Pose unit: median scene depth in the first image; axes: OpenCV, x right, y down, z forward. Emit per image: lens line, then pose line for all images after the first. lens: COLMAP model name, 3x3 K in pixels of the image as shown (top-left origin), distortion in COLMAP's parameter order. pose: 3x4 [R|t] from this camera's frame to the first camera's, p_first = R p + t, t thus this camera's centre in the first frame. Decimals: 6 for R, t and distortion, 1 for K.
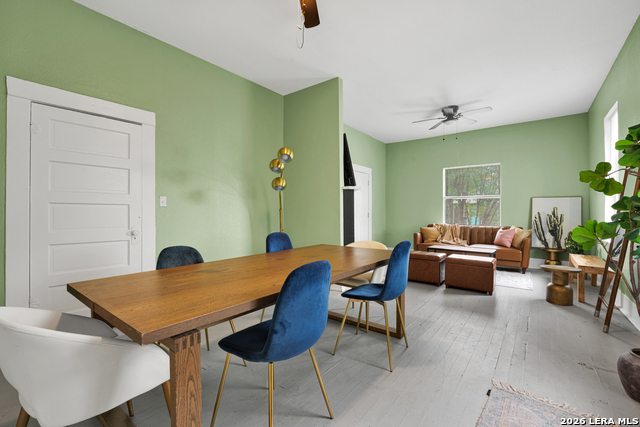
lens RADIAL K [[280.8, 0, 316.2], [0, 280.8, 216.0], [0, 0, 1]] dist [0.000114, -0.000061]
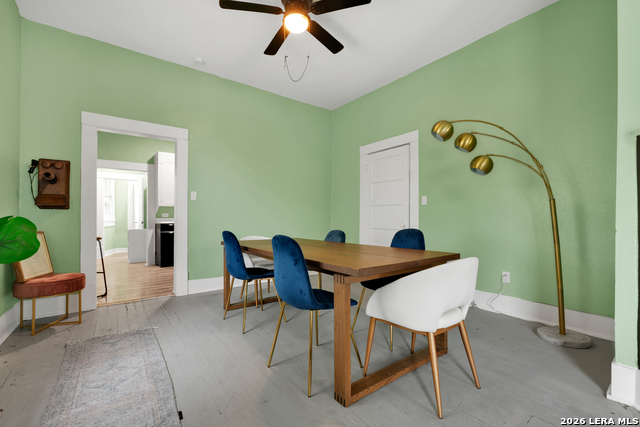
lens RADIAL K [[280.8, 0, 318.2], [0, 280.8, 216.2], [0, 0, 1]] dist [0.000114, -0.000061]
pose [[-0.251928, -0.008921, -0.967705, 0.937909], [-0.010835, 0.999921, -0.006397, 0.037099], [0.967685, 0.008874, -0.252005, 1.137320]]
